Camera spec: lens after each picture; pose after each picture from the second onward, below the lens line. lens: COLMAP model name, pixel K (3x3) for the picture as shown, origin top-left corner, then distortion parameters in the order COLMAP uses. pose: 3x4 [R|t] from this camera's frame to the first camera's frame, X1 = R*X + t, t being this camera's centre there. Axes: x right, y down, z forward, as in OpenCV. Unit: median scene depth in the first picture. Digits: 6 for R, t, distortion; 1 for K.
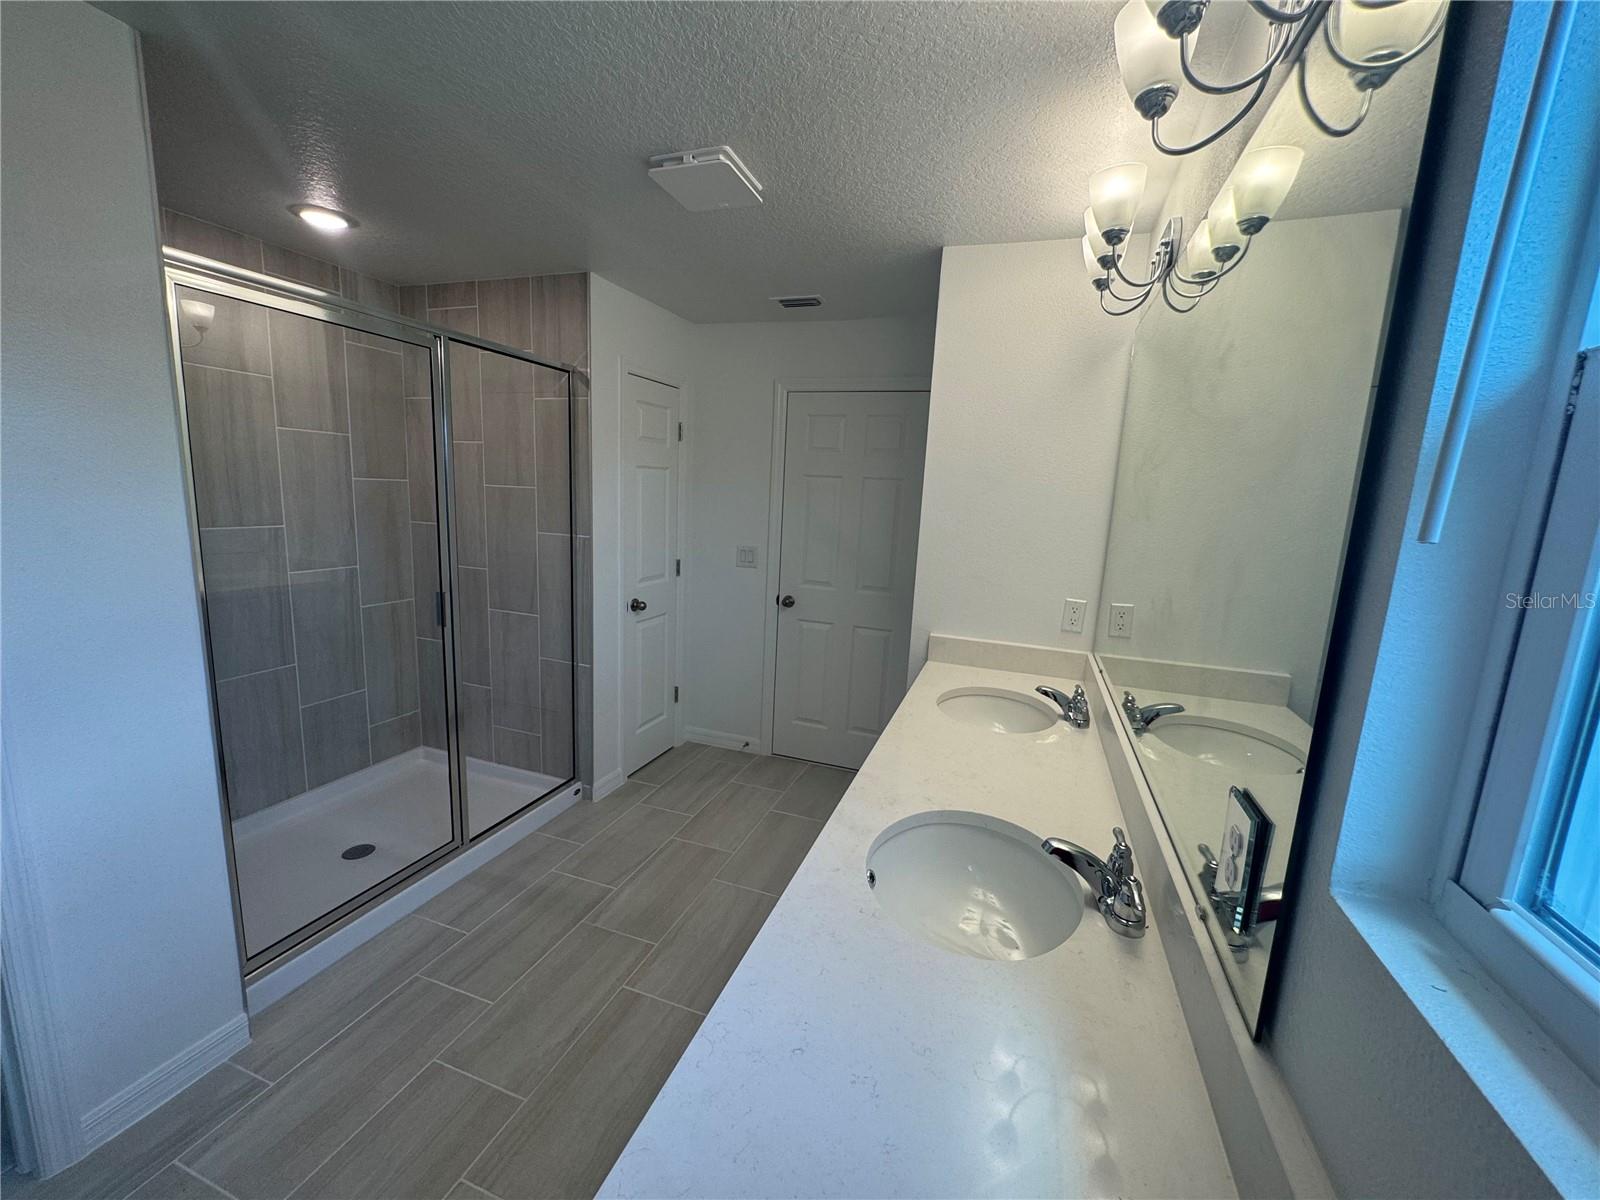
lens RADIAL K [[652.4, 0, 800.0], [0, 652.4, 600.0], [0, 0, 1]] dist [-0.007761, 0.000154]
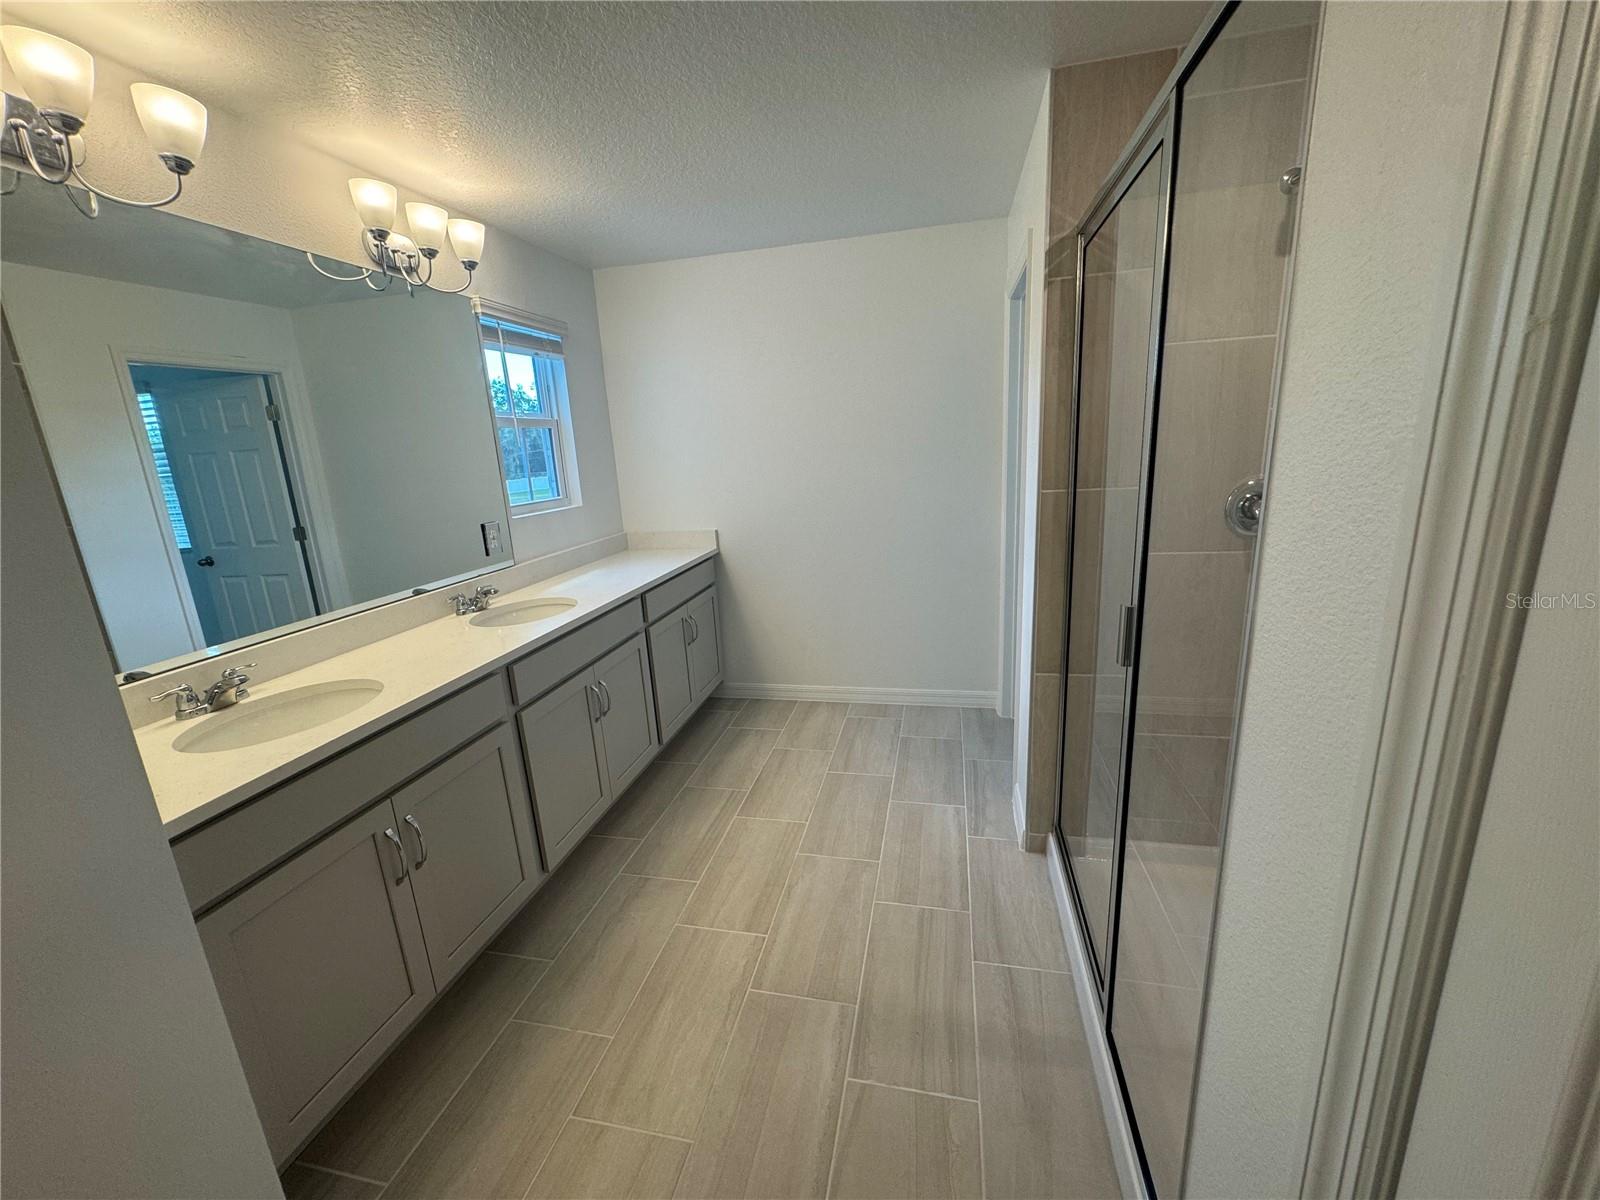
lens RADIAL K [[652.4, 0, 800.0], [0, 652.4, 600.0], [0, 0, 1]] dist [-0.007761, 0.000154]
pose [[-0.992988, 0.033649, -0.113326, -0.214391], [-0.014037, 0.918291, 0.395658, -0.259487], [0.117379, 0.394474, -0.911379, 1.620750]]
